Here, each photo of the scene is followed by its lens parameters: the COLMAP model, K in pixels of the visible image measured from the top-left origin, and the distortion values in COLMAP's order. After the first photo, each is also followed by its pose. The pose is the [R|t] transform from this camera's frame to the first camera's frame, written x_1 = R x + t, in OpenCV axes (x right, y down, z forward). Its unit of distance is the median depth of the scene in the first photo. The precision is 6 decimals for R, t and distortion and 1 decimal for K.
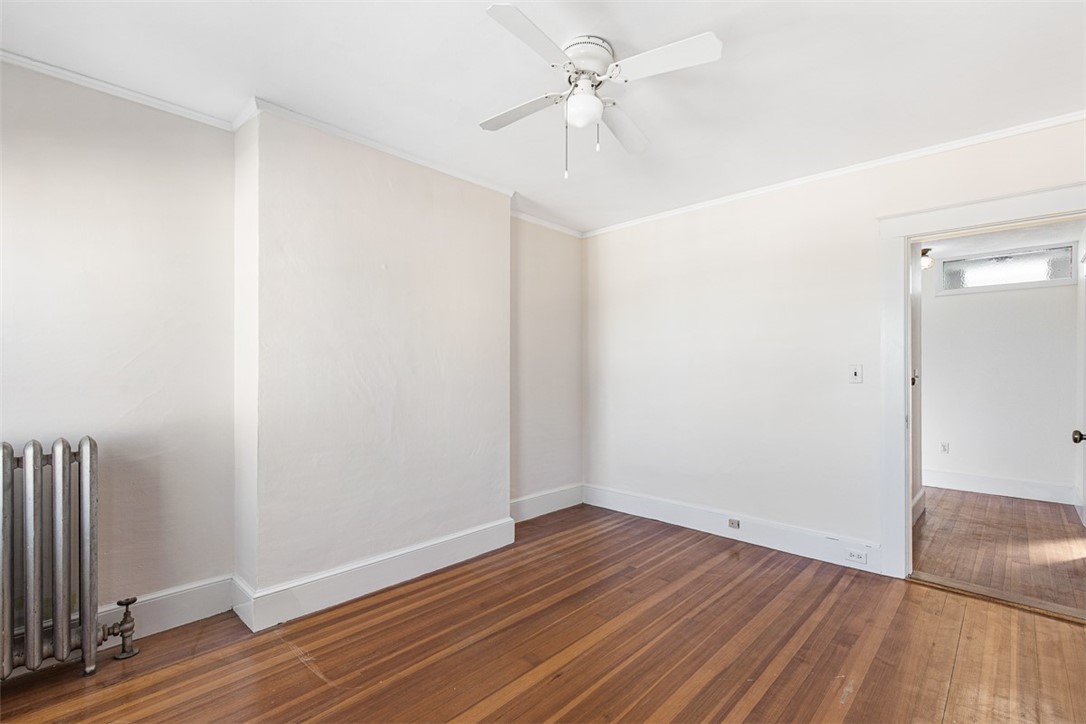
lens RADIAL K [[487.3, 0, 546.9], [0, 487.3, 368.9], [0, 0, 1]] dist [0.009232, 0.000292]
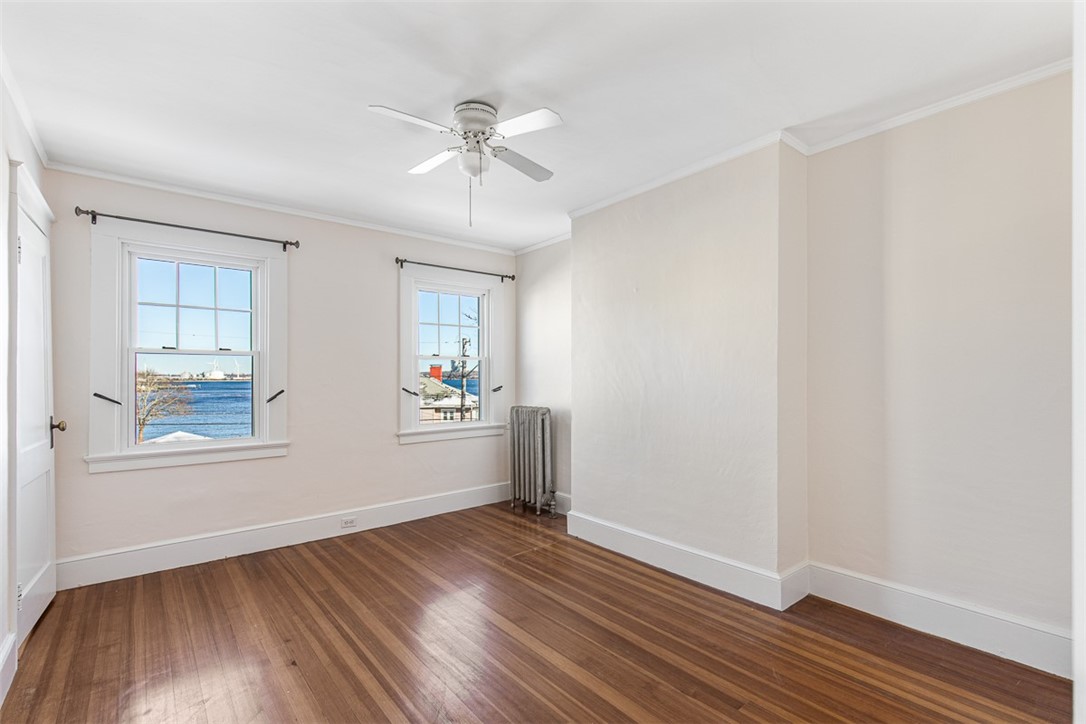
lens RADIAL K [[487.3, 0, 546.9], [0, 487.3, 368.9], [0, 0, 1]] dist [0.009232, 0.000292]
pose [[-0.098079, -0.011364, -0.995114, 0.840867], [0.004446, 0.999920, -0.011857, -0.002212], [0.995169, -0.005587, -0.098021, 0.863470]]
